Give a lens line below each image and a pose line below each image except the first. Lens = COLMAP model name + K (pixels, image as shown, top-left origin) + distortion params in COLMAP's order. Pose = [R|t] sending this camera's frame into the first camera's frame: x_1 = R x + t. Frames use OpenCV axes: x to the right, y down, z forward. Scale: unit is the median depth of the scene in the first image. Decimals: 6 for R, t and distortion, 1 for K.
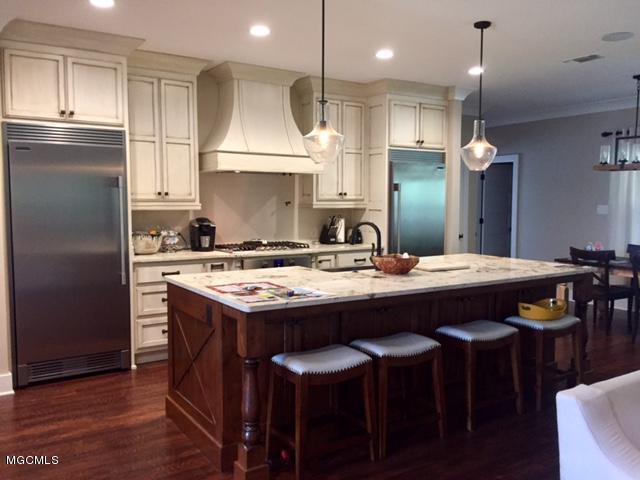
lens RADIAL K [[547.6, 0, 320.0], [0, 547.6, 240.0], [0, 0, 1]] dist [0.017720, -0.000024]
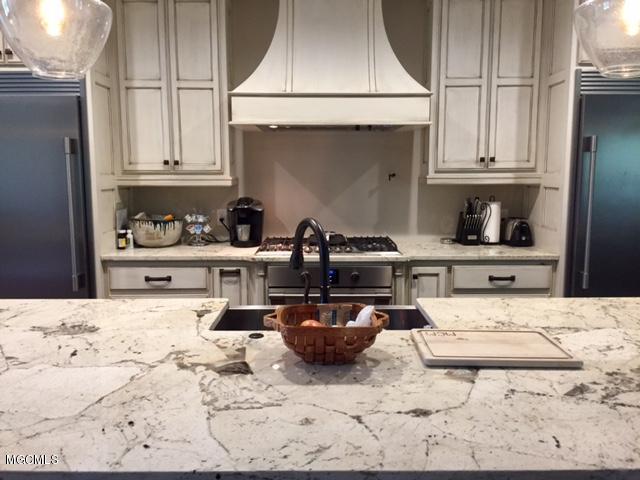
lens RADIAL K [[547.6, 0, 320.0], [0, 547.6, 240.0], [0, 0, 1]] dist [0.017720, -0.000024]
pose [[0.836407, 0.063957, -0.544364, 0.230632], [-0.035266, 0.997390, 0.062996, -0.032634], [0.546973, -0.033493, 0.836480, 0.457587]]
